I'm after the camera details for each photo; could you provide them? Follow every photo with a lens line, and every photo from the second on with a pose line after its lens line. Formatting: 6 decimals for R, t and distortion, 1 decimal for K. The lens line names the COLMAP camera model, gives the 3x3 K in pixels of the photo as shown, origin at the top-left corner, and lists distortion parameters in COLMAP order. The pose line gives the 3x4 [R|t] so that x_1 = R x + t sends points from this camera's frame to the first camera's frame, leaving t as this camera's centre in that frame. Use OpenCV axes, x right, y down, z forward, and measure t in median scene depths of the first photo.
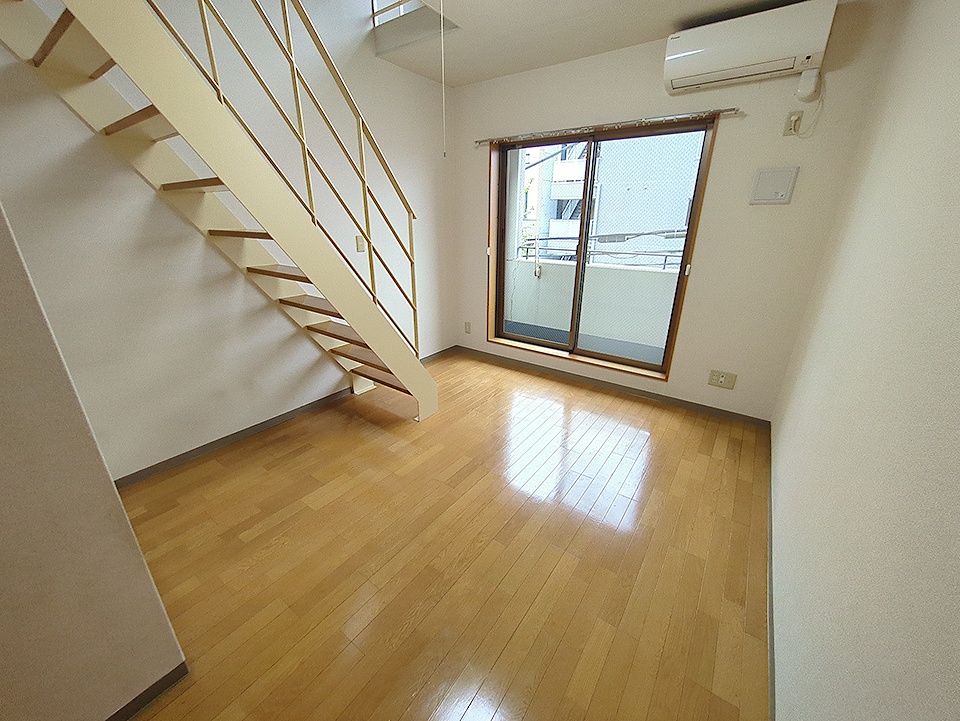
lens RADIAL K [[375.7, 0, 483.6], [0, 375.7, 356.8], [0, 0, 1]] dist [0.001583, 0.000071]
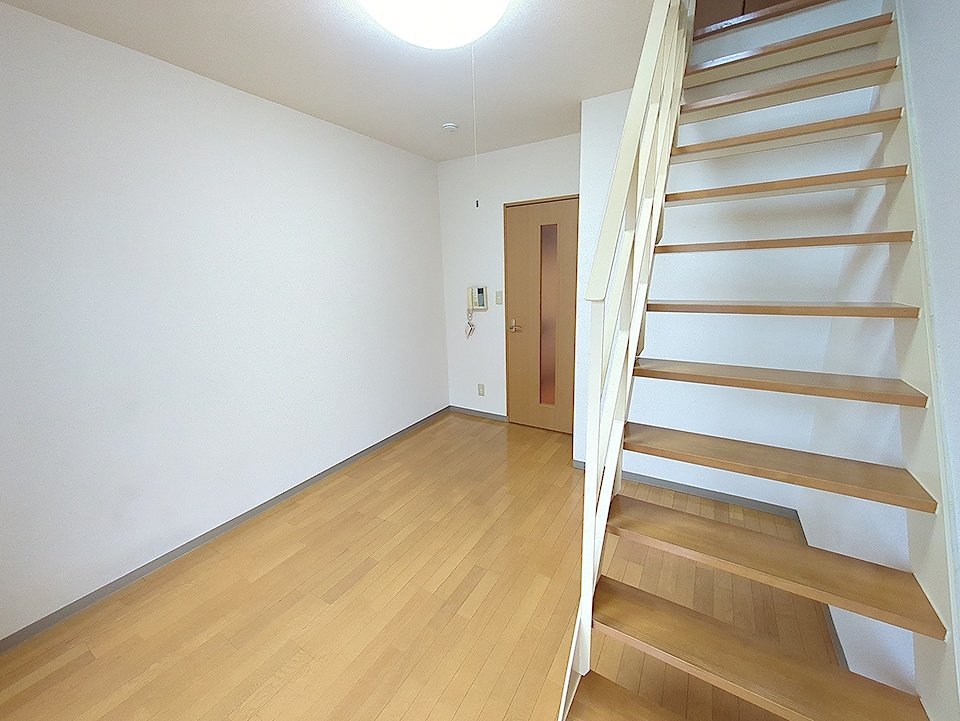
lens RADIAL K [[375.7, 0, 483.6], [0, 375.7, 356.8], [0, 0, 1]] dist [0.001583, 0.000071]
pose [[-0.996862, 0.031137, -0.072783, -0.054681], [-0.012530, 0.845750, 0.533433, -0.672650], [0.078165, 0.532670, -0.842705, 1.746737]]
